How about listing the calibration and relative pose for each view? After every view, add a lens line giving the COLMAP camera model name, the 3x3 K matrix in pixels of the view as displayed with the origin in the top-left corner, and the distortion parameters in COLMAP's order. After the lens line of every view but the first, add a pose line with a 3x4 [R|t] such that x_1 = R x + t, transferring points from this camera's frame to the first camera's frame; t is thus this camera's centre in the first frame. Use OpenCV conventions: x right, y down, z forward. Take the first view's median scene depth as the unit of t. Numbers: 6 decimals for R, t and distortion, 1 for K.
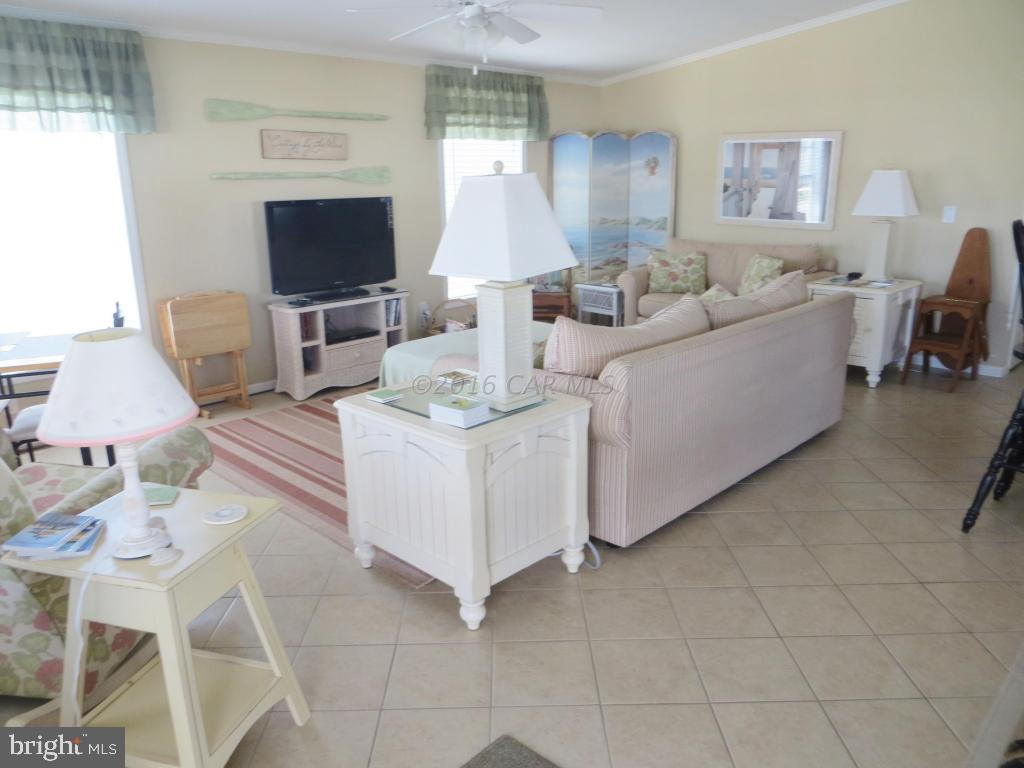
lens RADIAL K [[756.4, 0, 511.5], [0, 756.4, 386.6], [0, 0, 1]] dist [-0.012893, -0.002203]
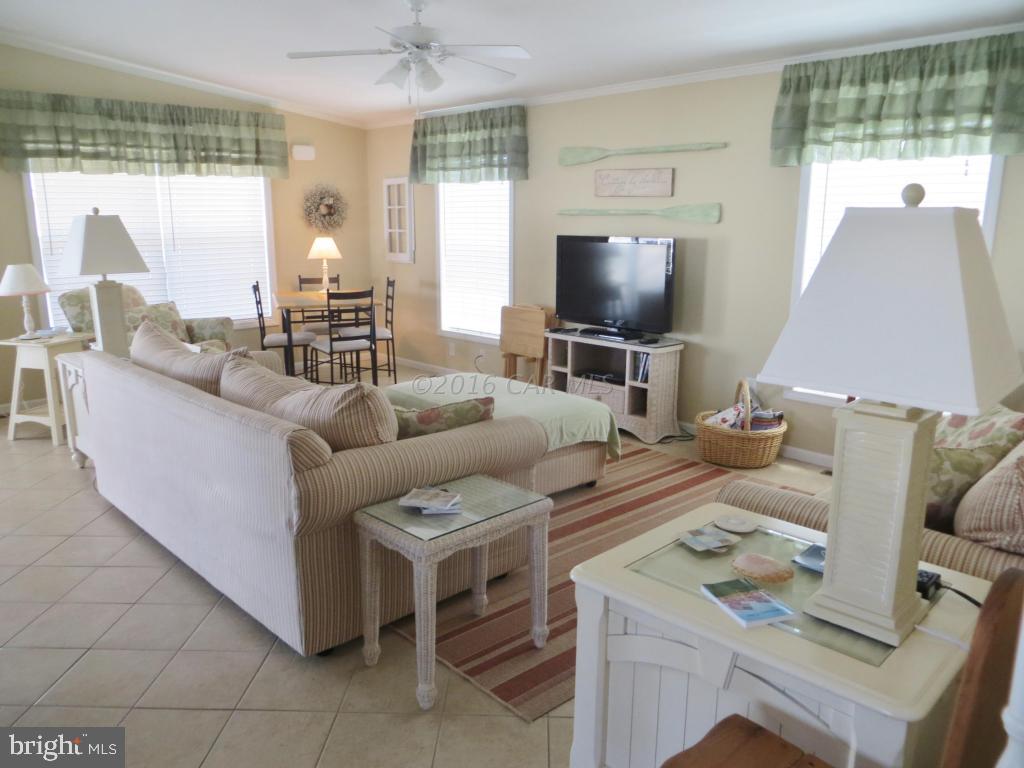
lens RADIAL K [[817.2, 0, 510.0], [0, 817.2, 384.7], [0, 0, 1]] dist [0.005860, 0.005823]
pose [[-0.058858, 0.225317, -0.972506, 0.849780], [-0.262491, 0.936420, 0.232842, -0.281906], [0.963138, 0.268979, 0.004028, 0.921375]]
